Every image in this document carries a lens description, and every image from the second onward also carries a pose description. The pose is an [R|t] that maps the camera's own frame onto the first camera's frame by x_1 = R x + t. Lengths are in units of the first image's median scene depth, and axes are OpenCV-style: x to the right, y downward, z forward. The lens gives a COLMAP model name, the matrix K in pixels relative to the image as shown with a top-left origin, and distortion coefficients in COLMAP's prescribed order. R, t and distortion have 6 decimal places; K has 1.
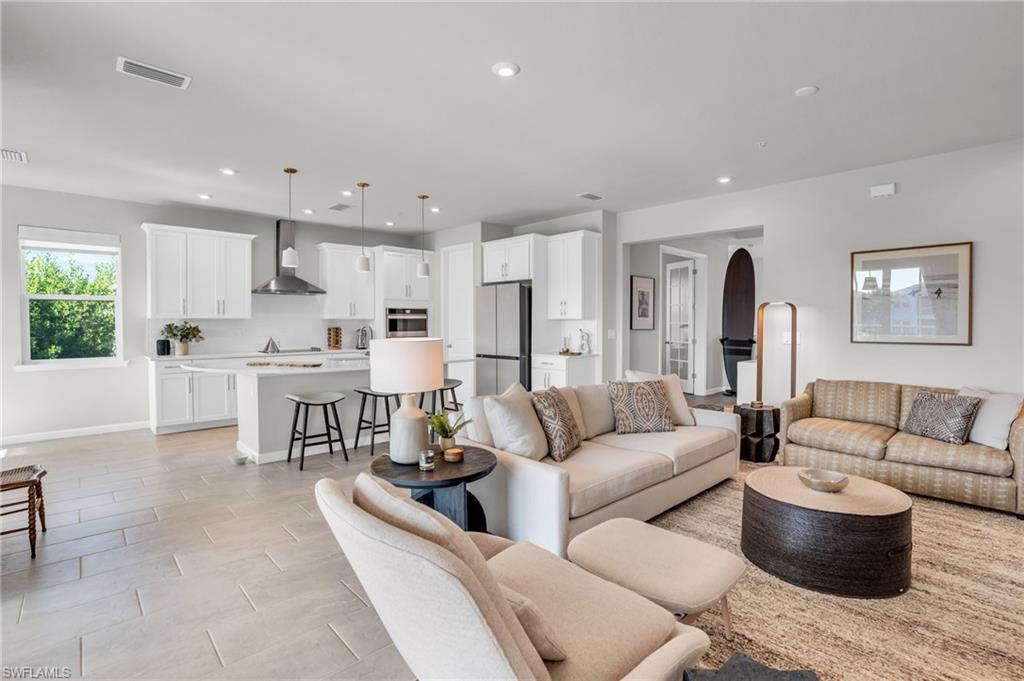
lens RADIAL K [[471.2, 0, 495.9], [0, 471.2, 327.4], [0, 0, 1]] dist [-0.039489, 0.003394]
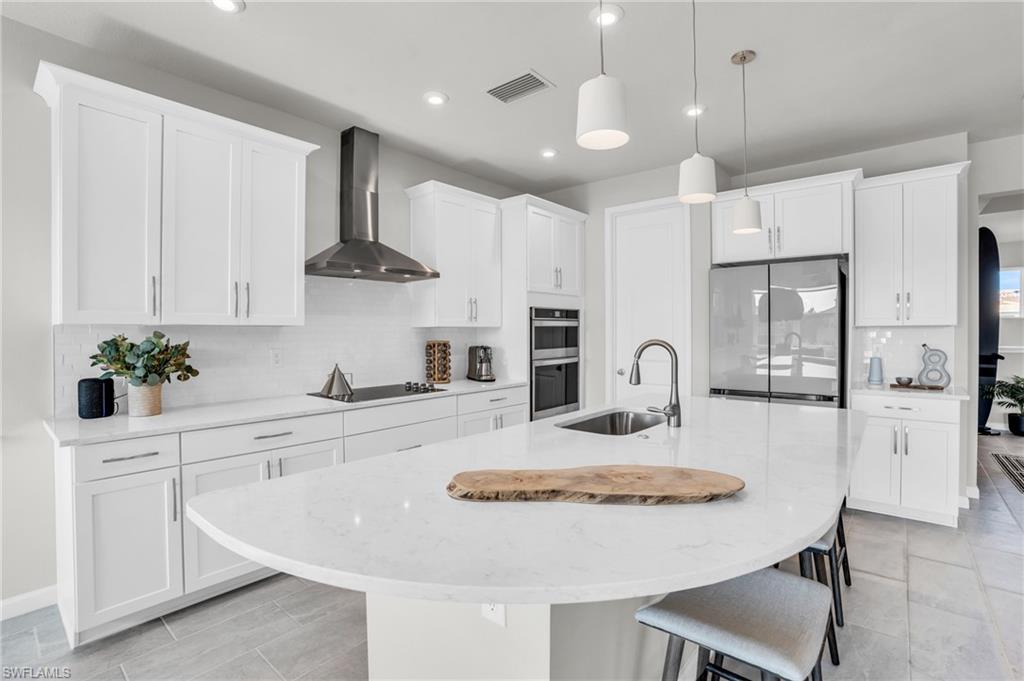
lens RADIAL K [[471.2, 0, 511.4], [0, 471.2, 334.1], [0, 0, 1]] dist [-0.039489, 0.003394]
pose [[0.991857, -0.004124, 0.127293, -0.355096], [0.004971, 0.999968, -0.006332, -0.006090], [-0.127263, 0.006913, 0.991845, 0.482517]]
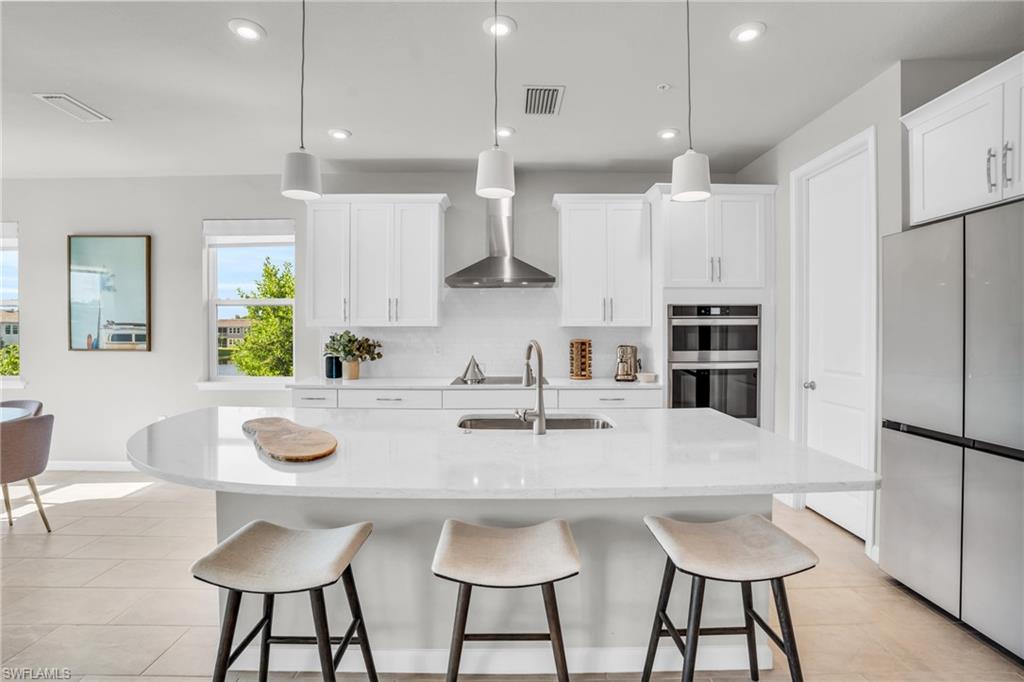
lens RADIAL K [[471.2, 0, 511.2], [0, 471.2, 336.0], [0, 0, 1]] dist [-0.039489, 0.003394]
pose [[0.747618, 0.006597, -0.664097, -0.022086], [-0.007306, 0.999972, 0.001710, -0.007242], [0.664089, 0.003574, 0.747645, 0.544707]]
